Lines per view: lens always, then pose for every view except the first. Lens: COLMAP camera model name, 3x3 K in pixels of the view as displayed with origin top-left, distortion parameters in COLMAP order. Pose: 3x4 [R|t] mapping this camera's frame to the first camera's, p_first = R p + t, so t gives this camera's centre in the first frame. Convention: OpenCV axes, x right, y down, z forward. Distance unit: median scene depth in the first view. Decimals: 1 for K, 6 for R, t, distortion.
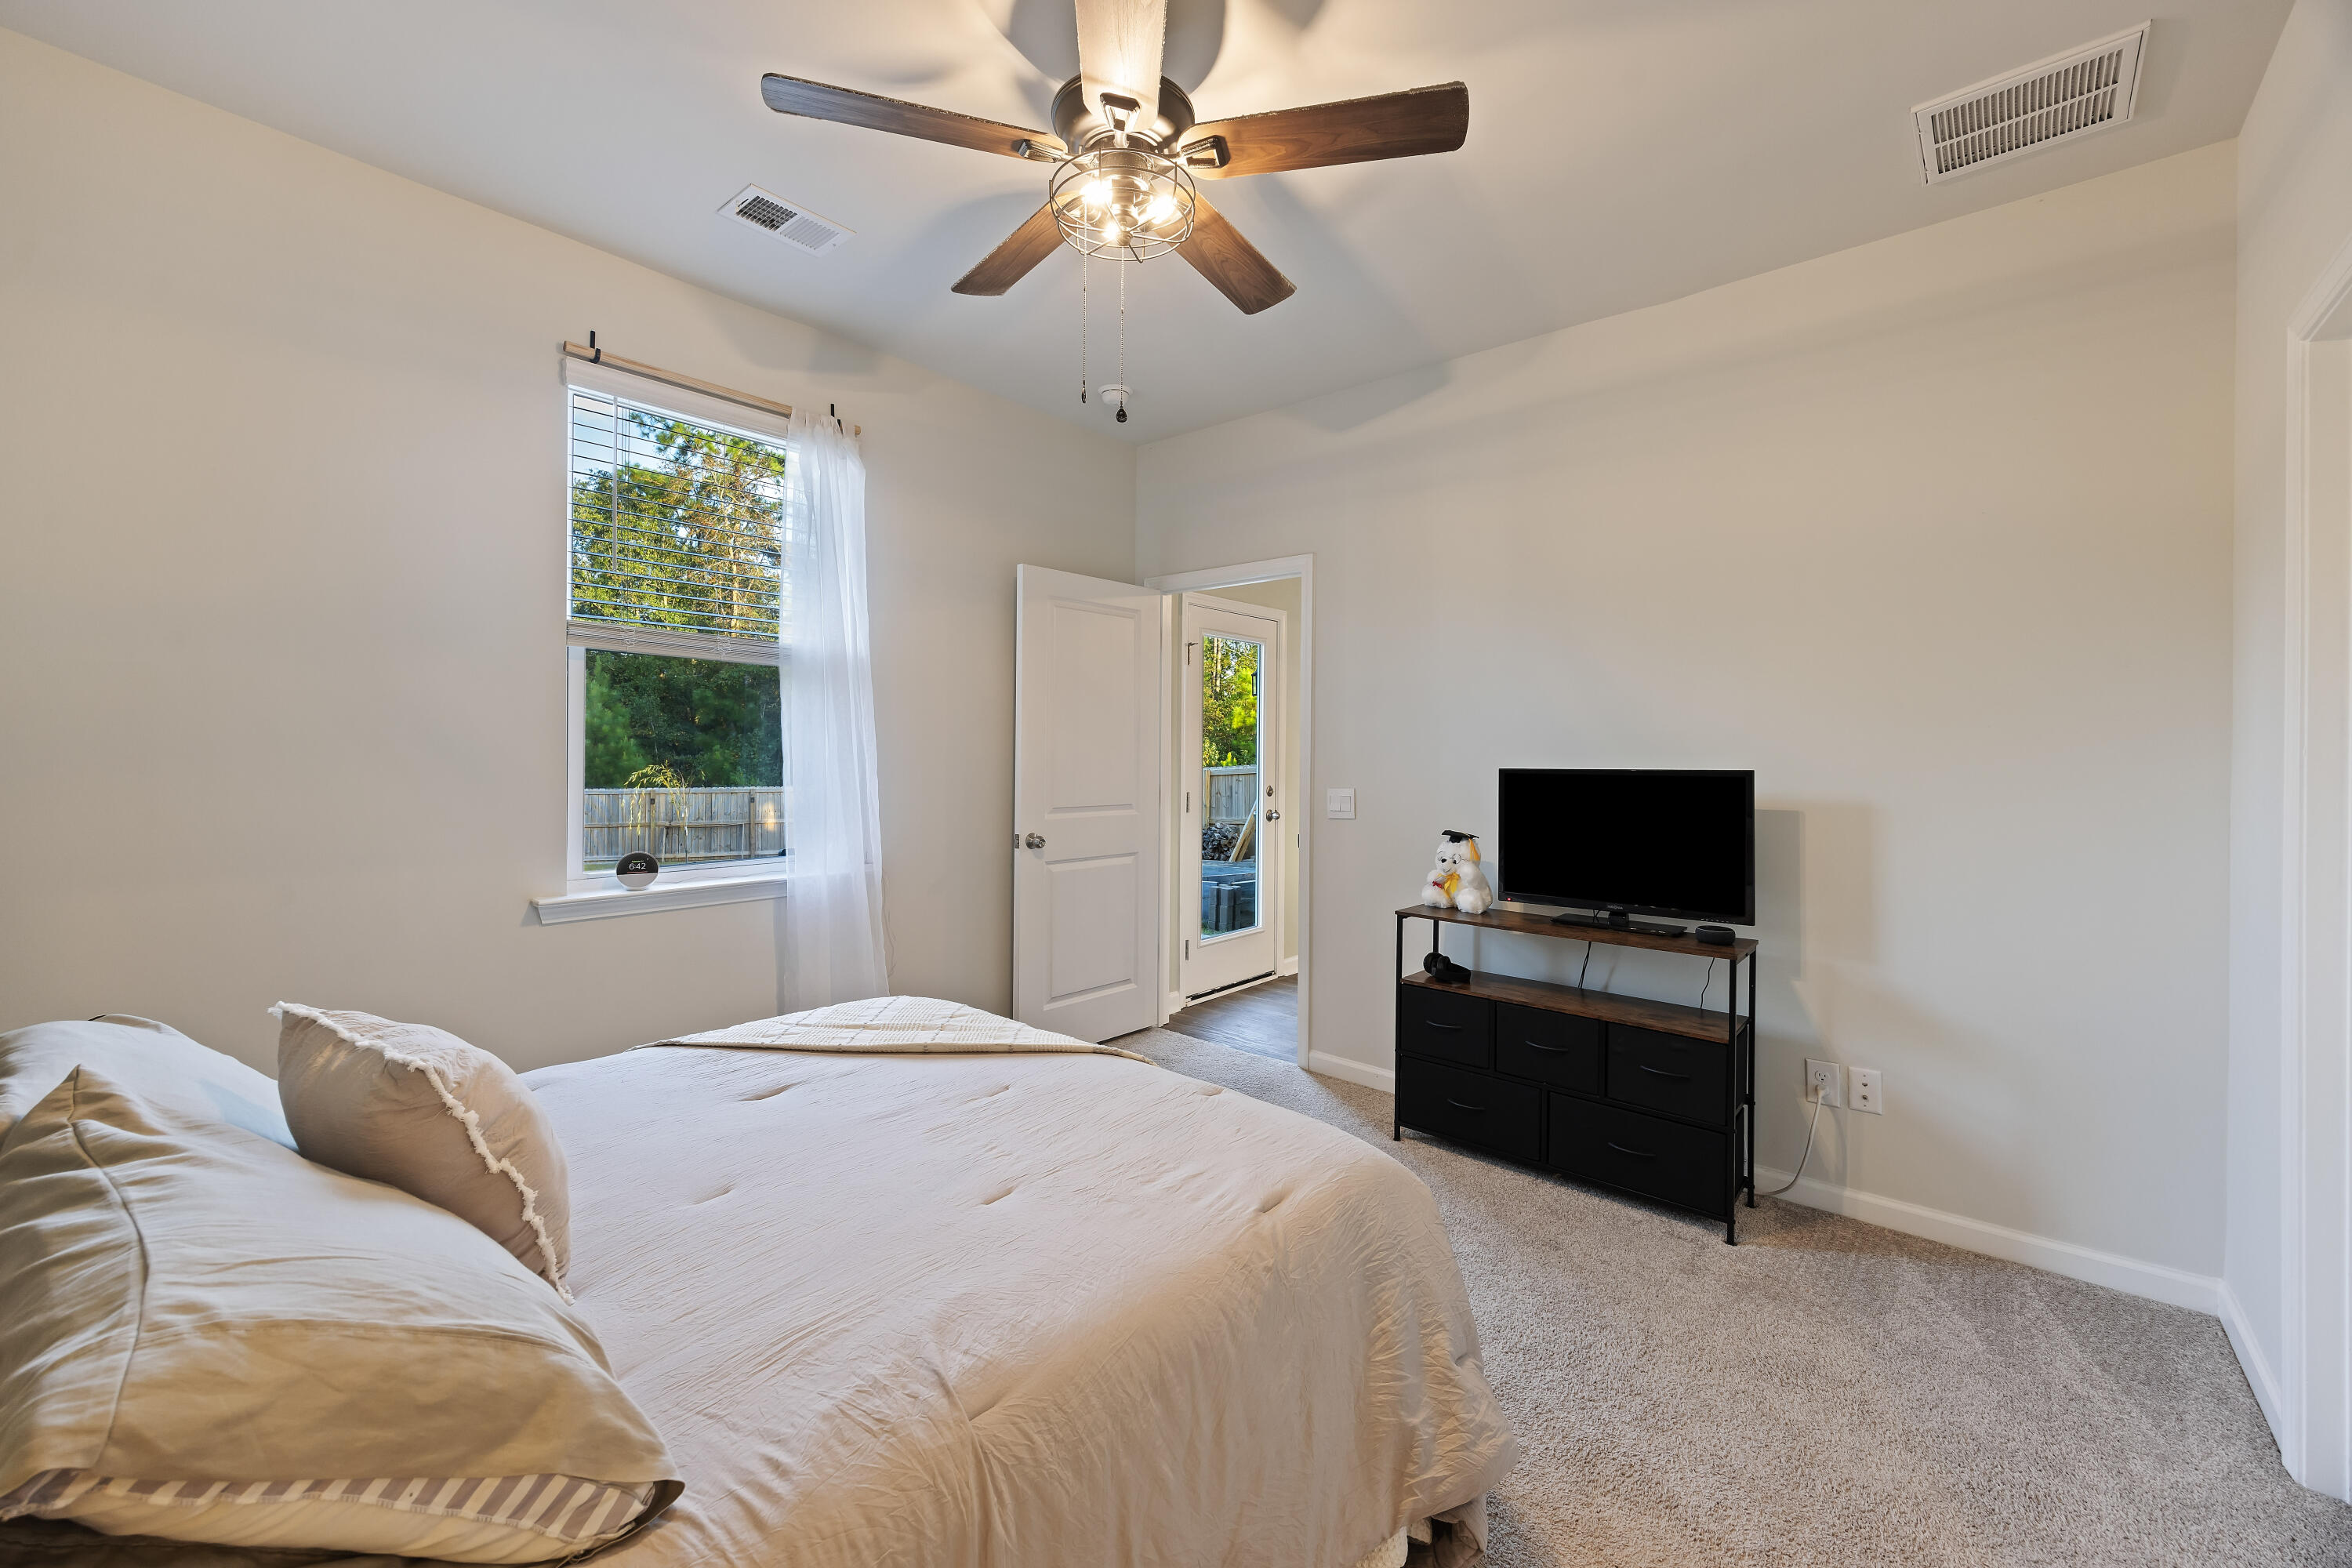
lens RADIAL K [[949.7, 0, 1175.1], [0, 949.7, 773.5], [0, 0, 1]] dist [0.008300, -0.000133]
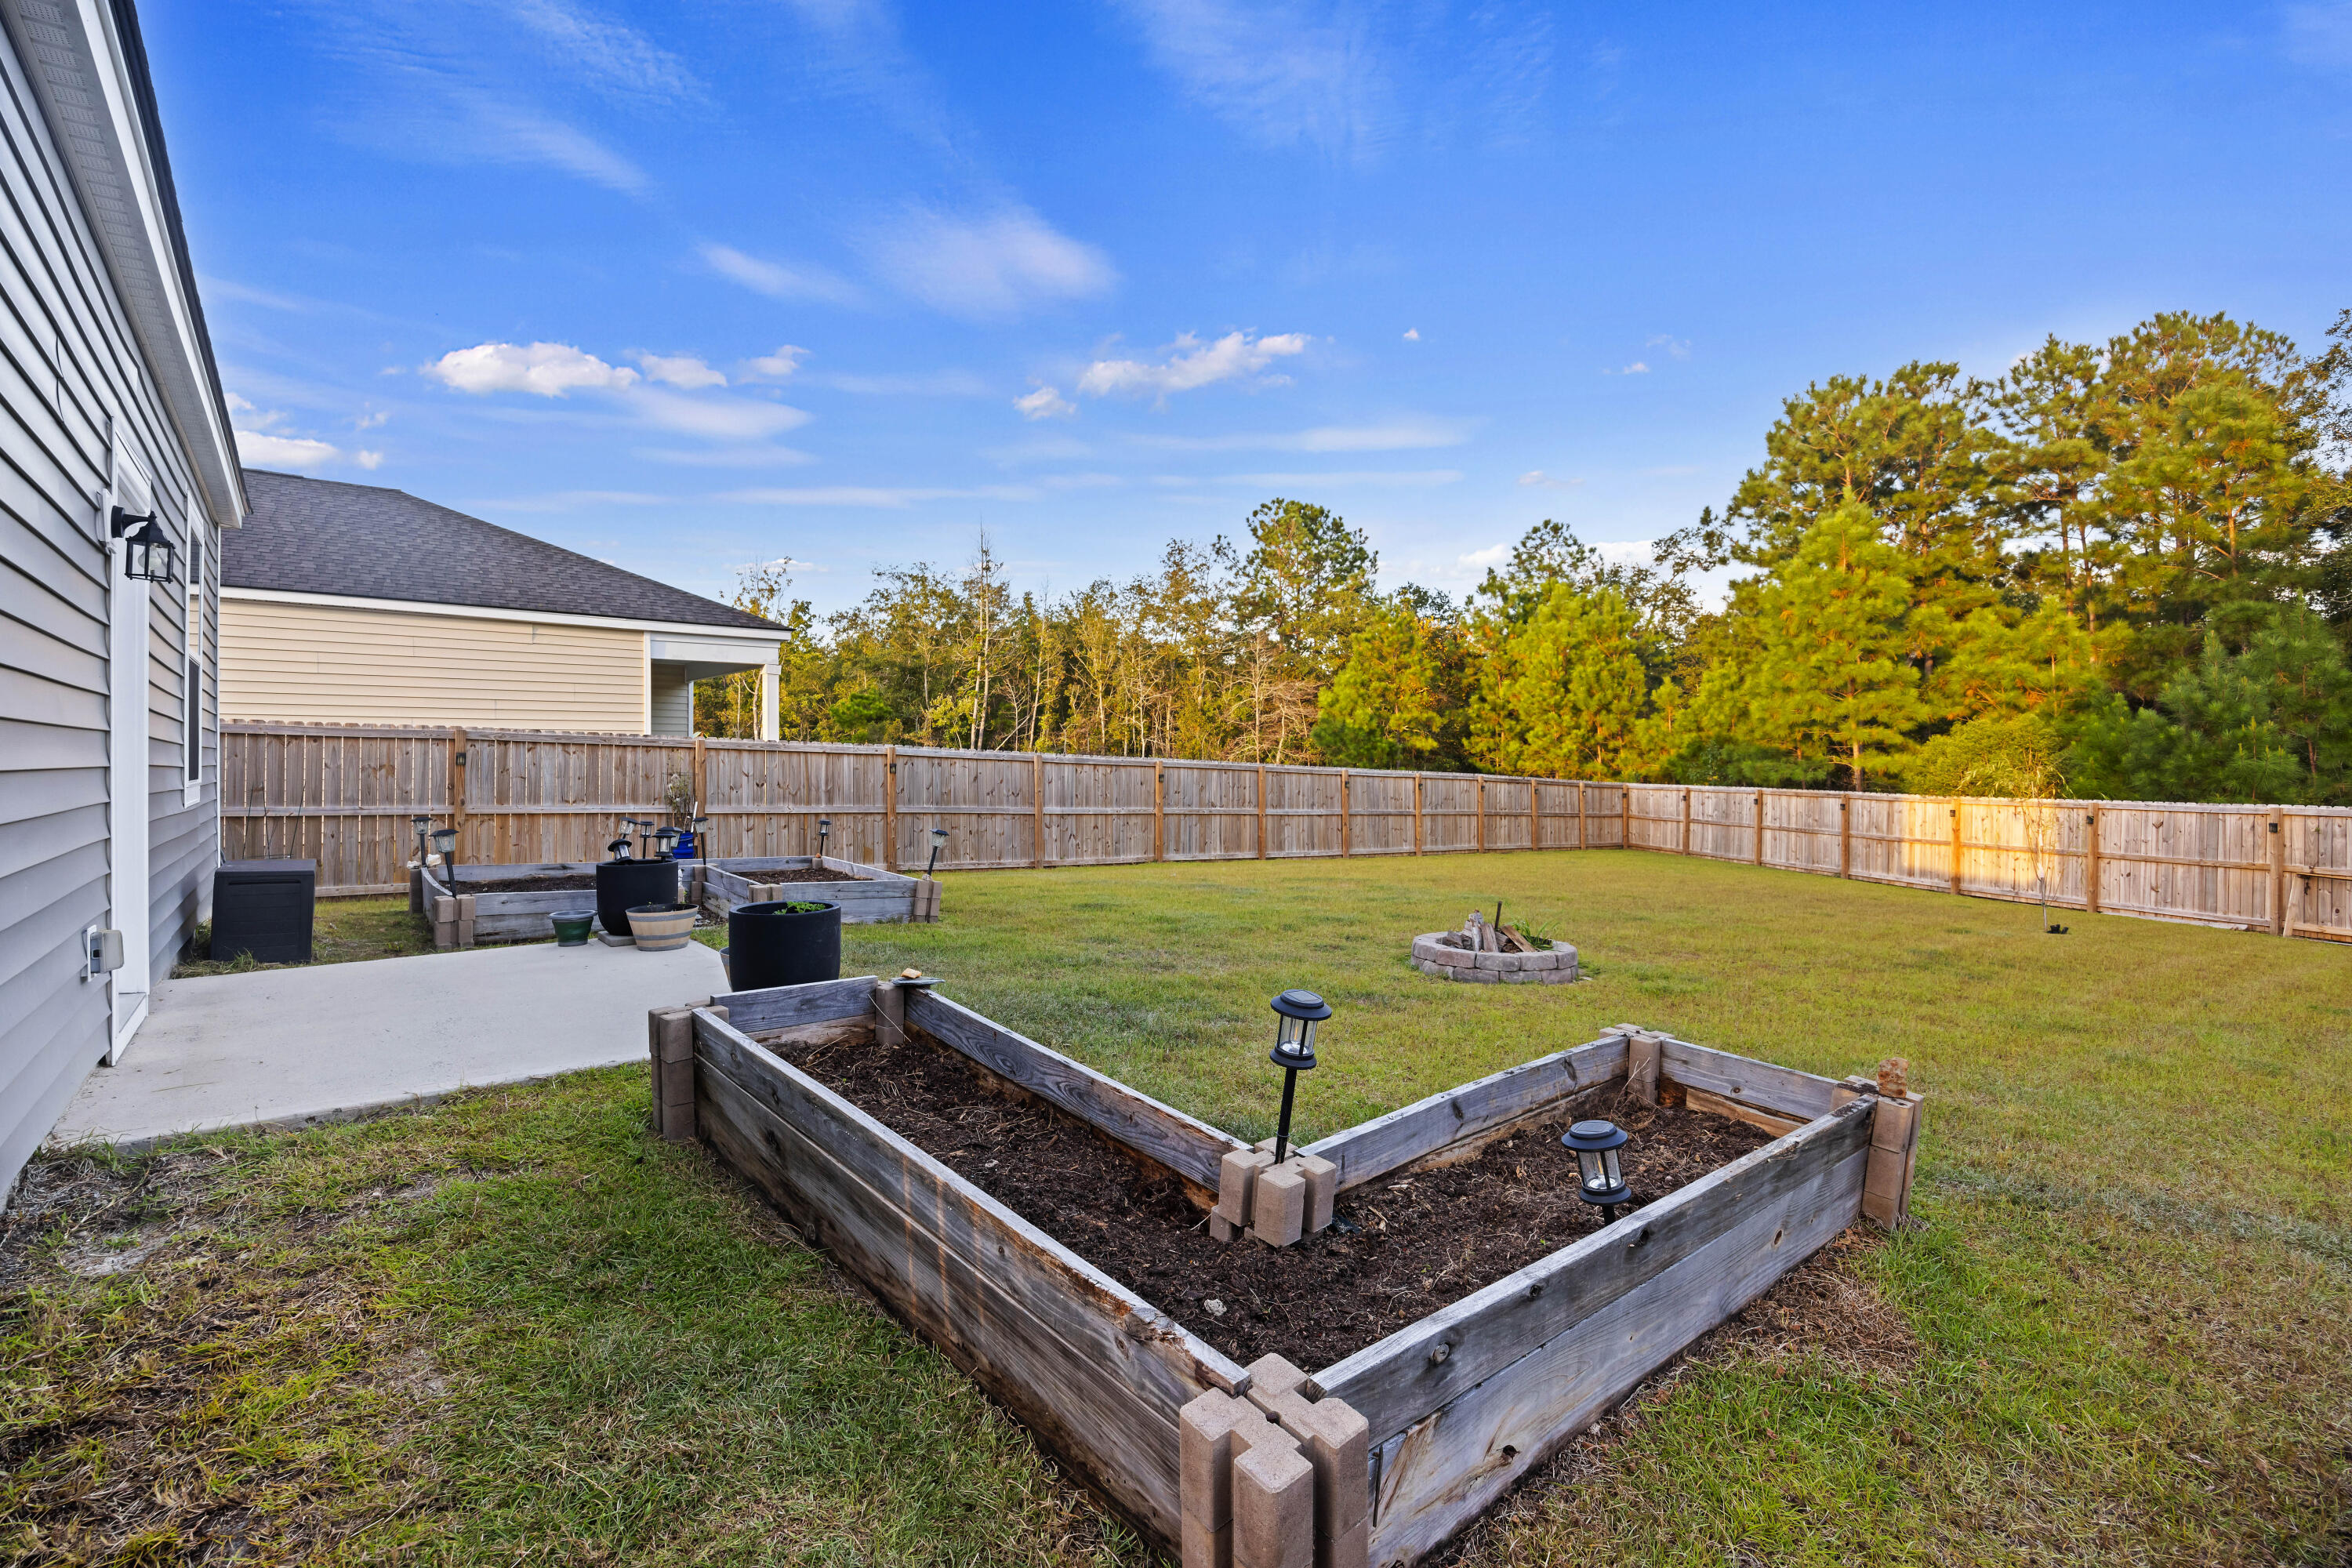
lens RADIAL K [[1004.4, 0, 1176.0], [0, 1004.4, 784.0], [0, 0, 1]] dist [-0.020368, -0.000039]
pose [[-0.154546, 0.010820, -0.987926, 0.138190], [-0.016186, 0.999778, 0.013482, 0.005383], [0.987853, 0.018074, -0.154337, 0.429822]]
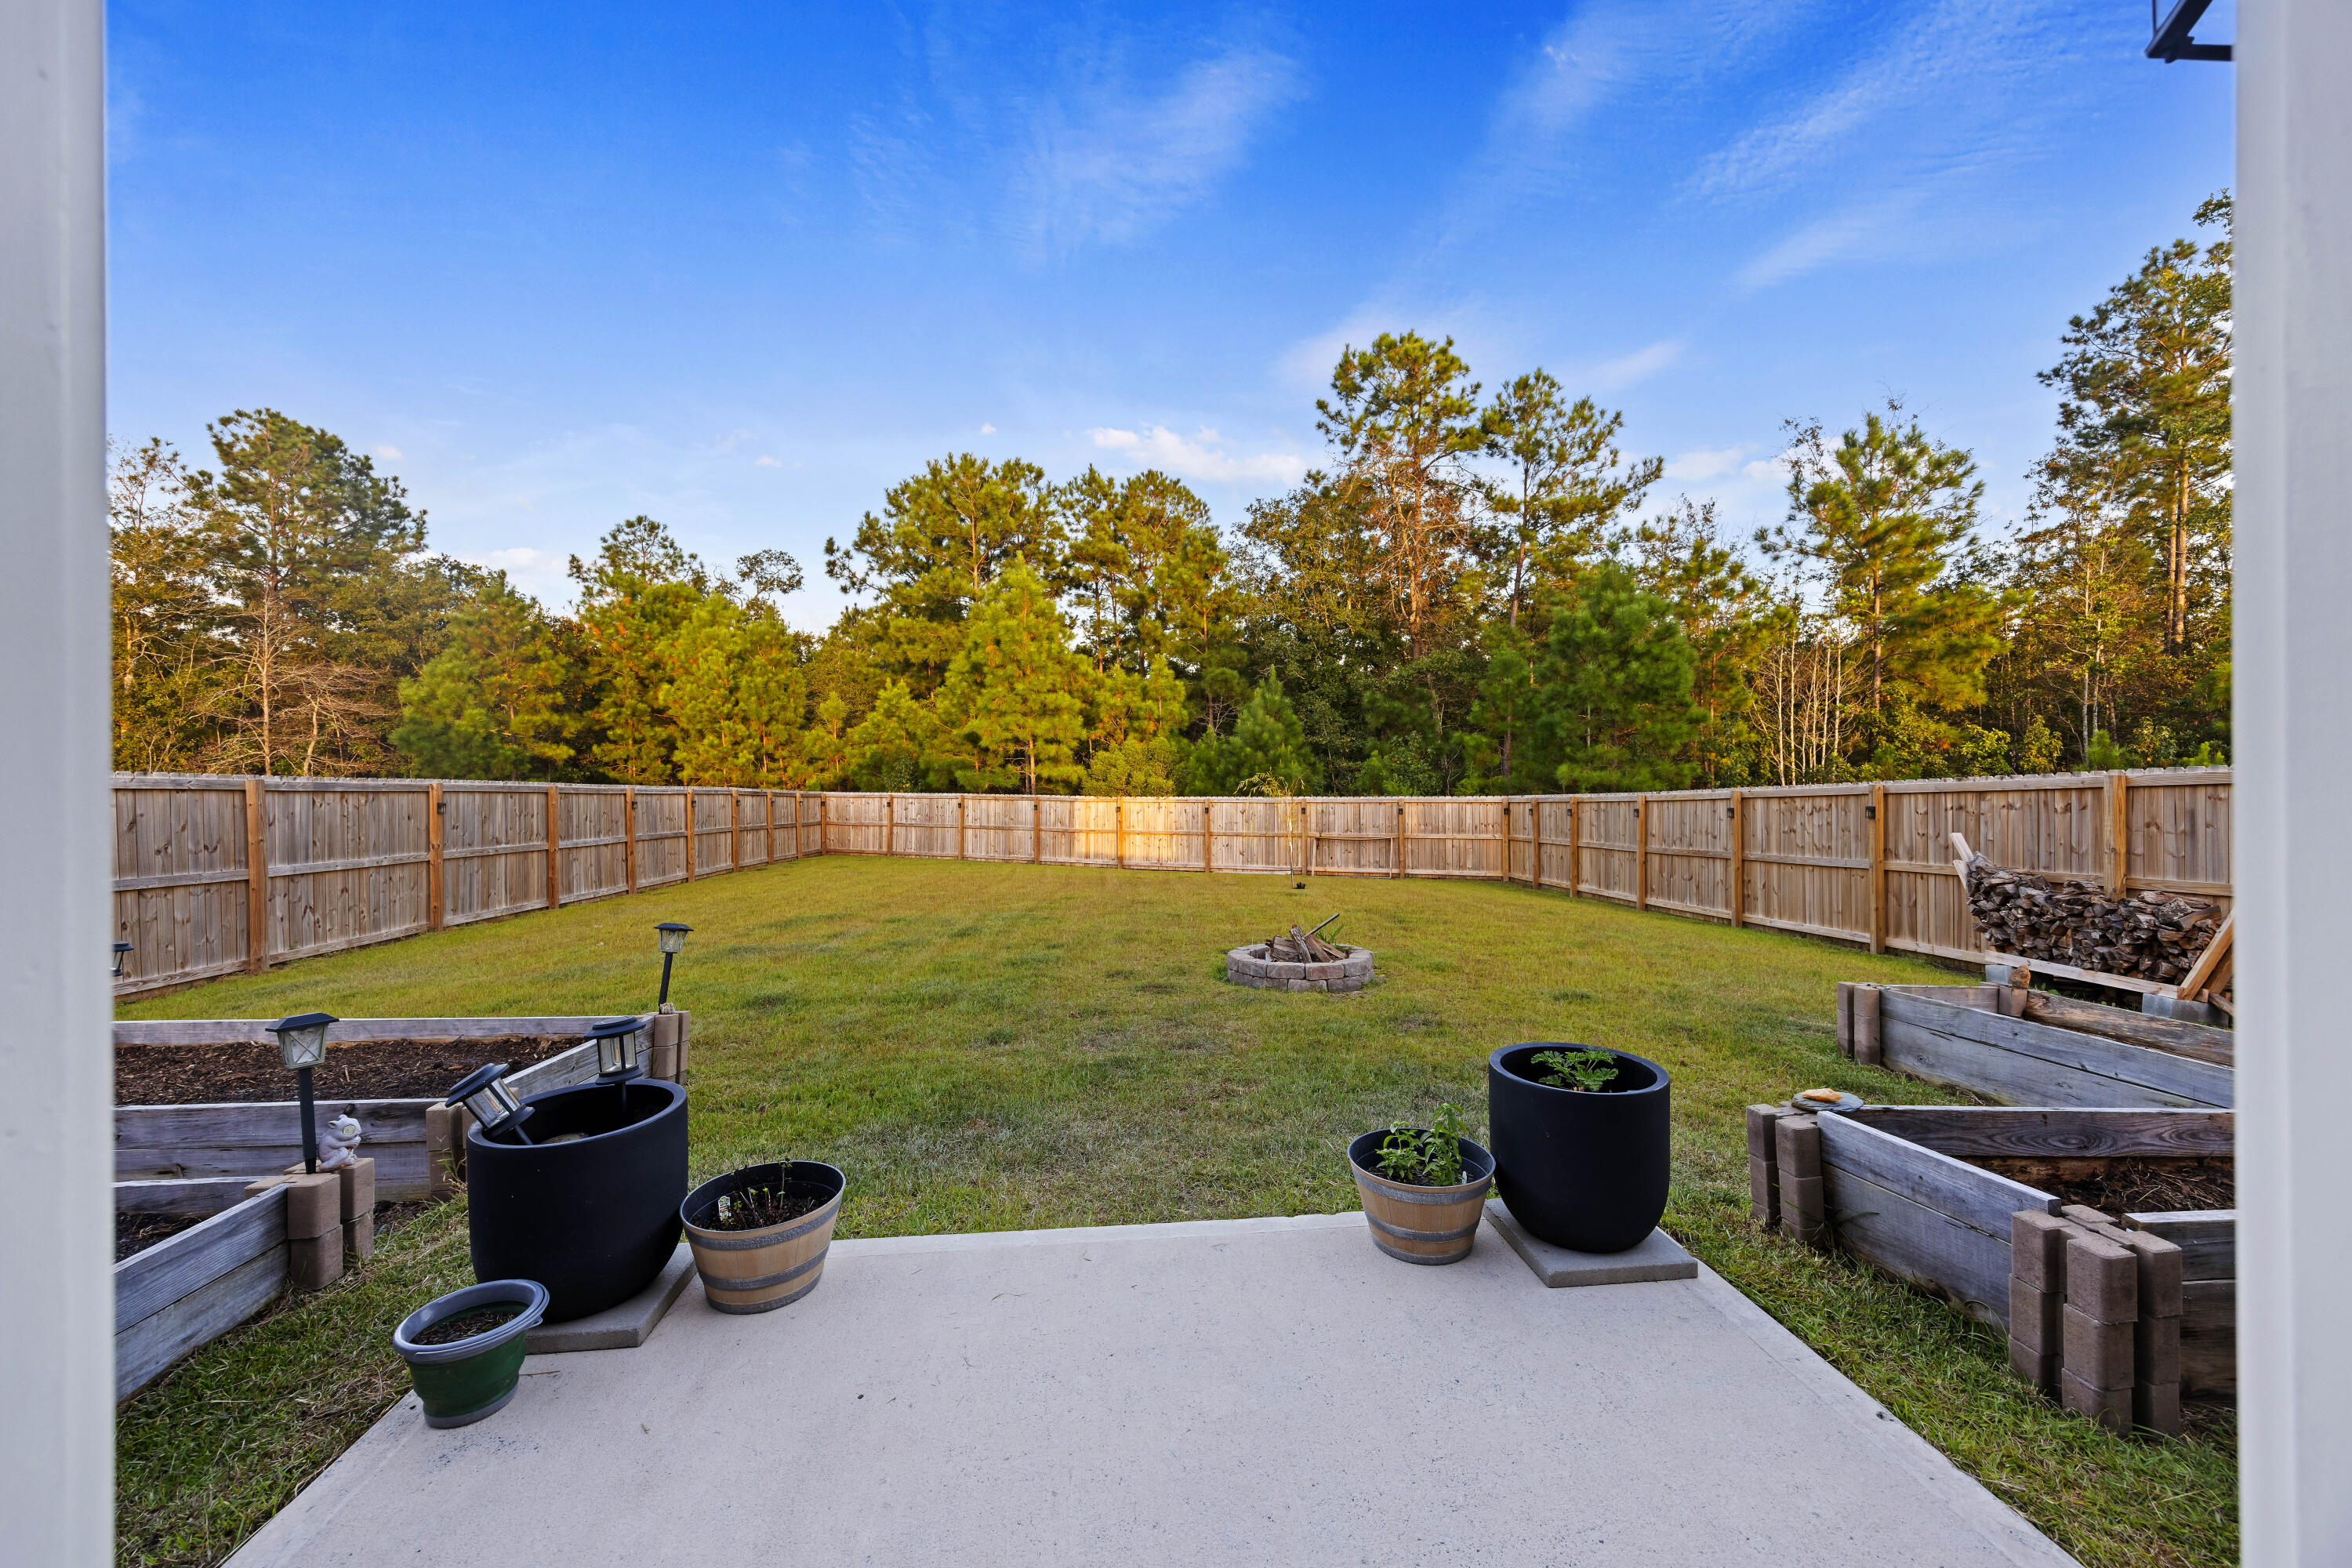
lens RADIAL K [[949.7, 0, 1175.1], [0, 949.7, 773.5], [0, 0, 1]] dist [0.008300, -0.000133]
pose [[0.717503, -0.006966, -0.696521, 0.020031], [0.002683, 0.999970, -0.007237, -0.001590], [0.696551, 0.003324, 0.717500, 0.227483]]
